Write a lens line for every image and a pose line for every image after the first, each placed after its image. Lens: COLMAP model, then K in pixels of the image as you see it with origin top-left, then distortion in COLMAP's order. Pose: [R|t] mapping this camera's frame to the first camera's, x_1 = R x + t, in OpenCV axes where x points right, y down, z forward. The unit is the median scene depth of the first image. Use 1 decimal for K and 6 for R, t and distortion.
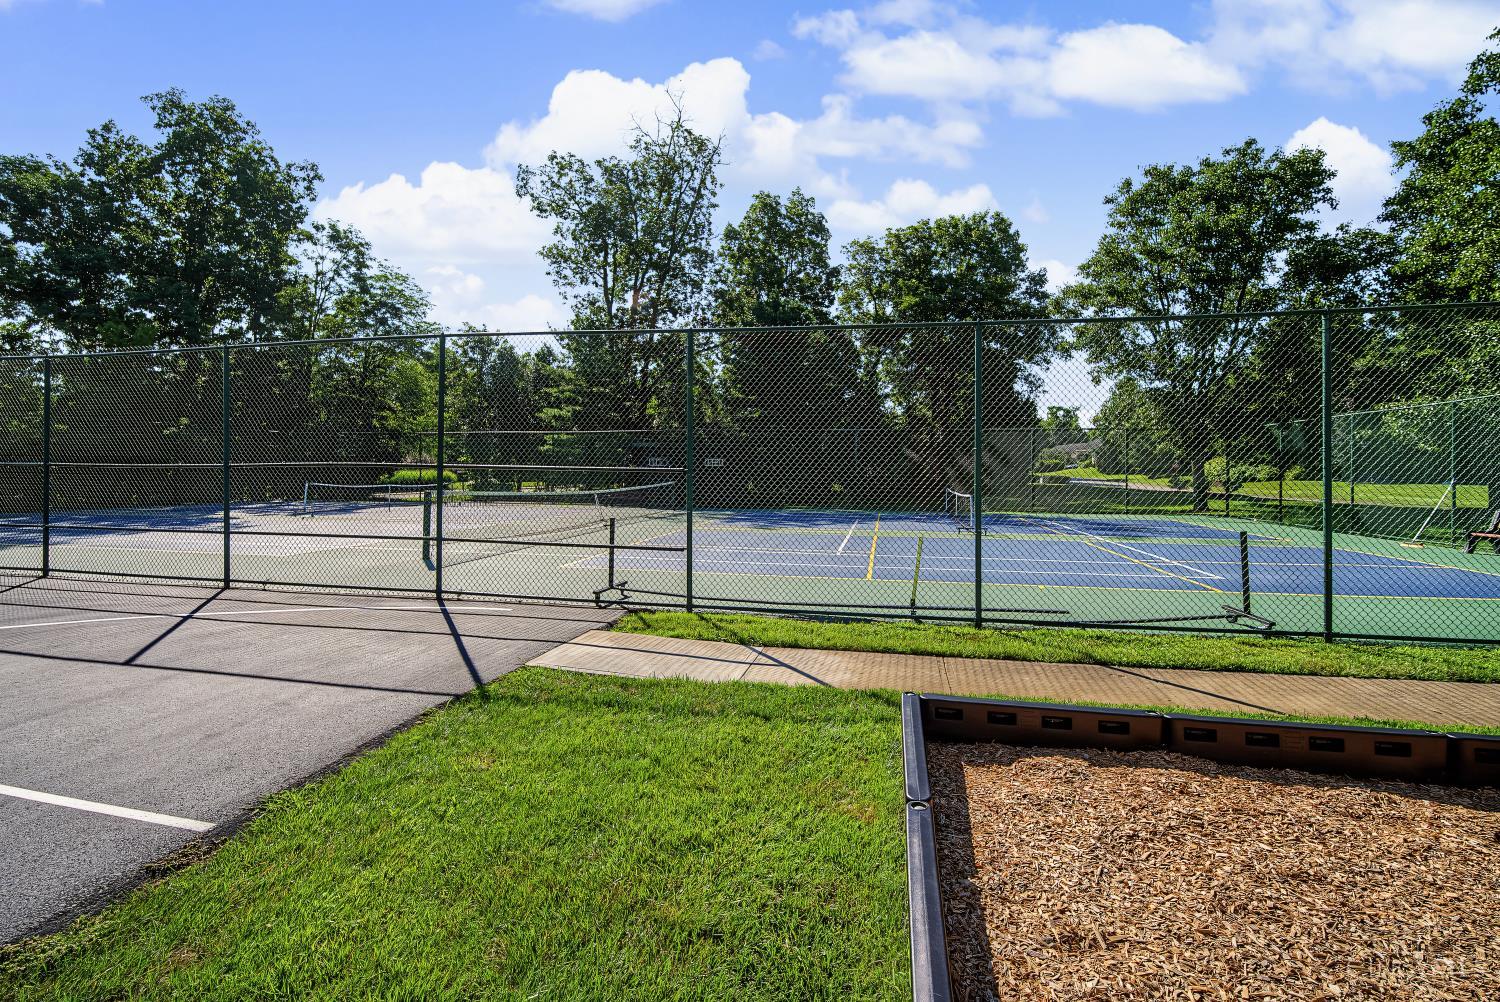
lens RADIAL K [[651.9, 0, 750.0], [0, 651.9, 466.9], [0, 0, 1]] dist [-0.018474, -0.000727]
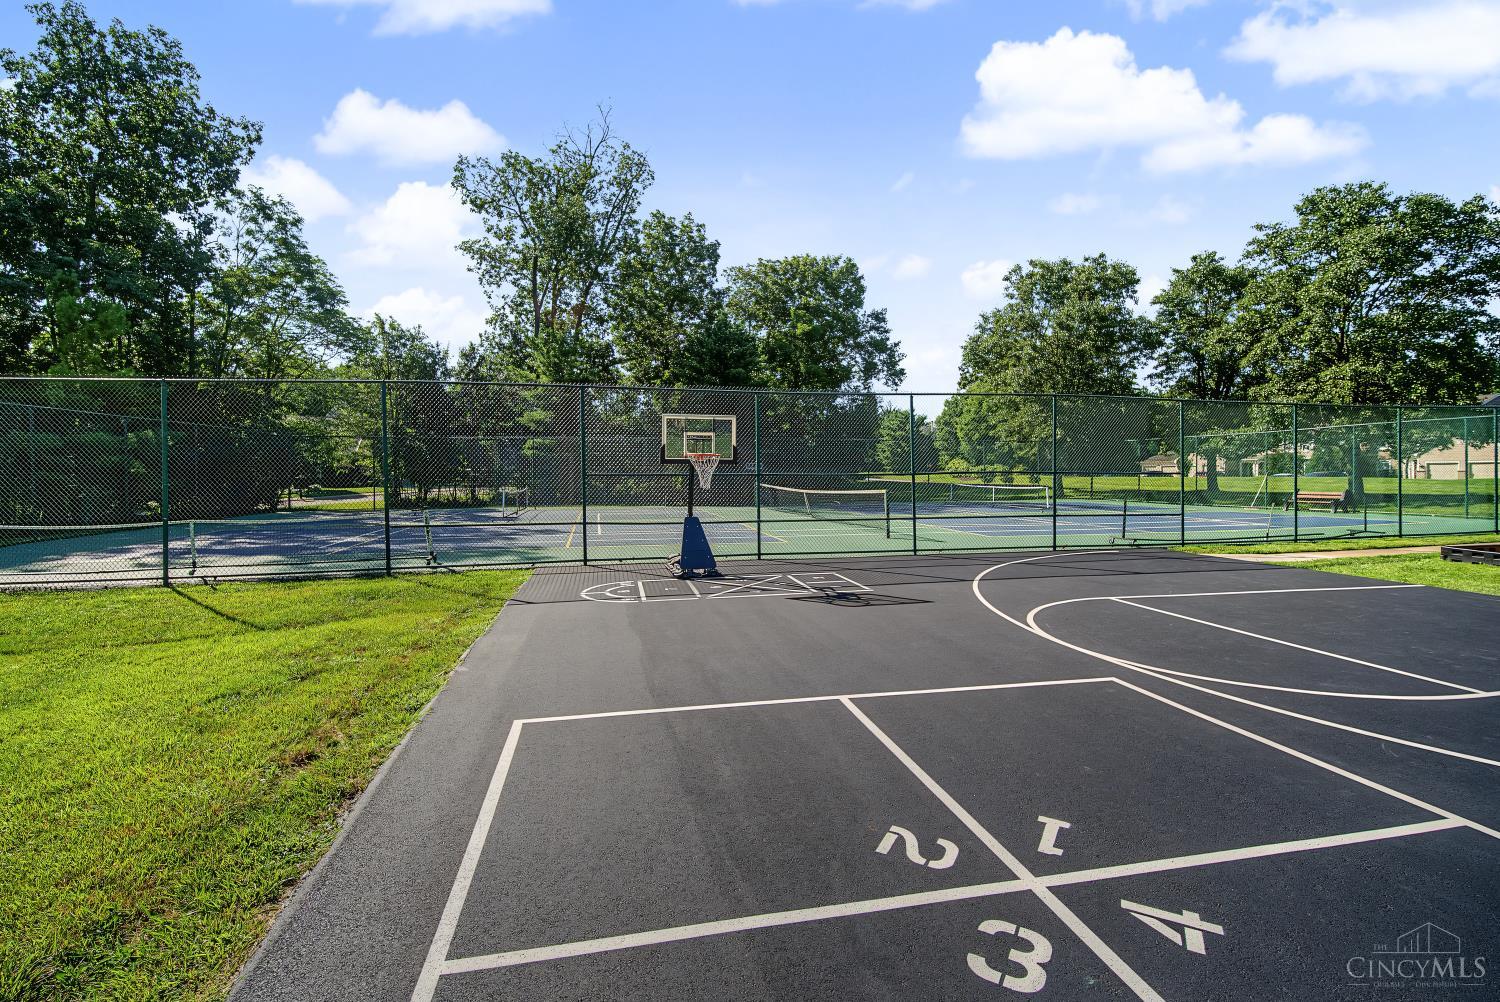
lens RADIAL K [[651.9, 0, 750.0], [0, 651.9, 466.9], [0, 0, 1]] dist [-0.018474, -0.000727]
pose [[0.917324, -0.004080, 0.398120, -0.387196], [0.005736, 0.999979, -0.002969, -0.003119], [-0.398099, 0.005008, 0.917329, -0.048281]]
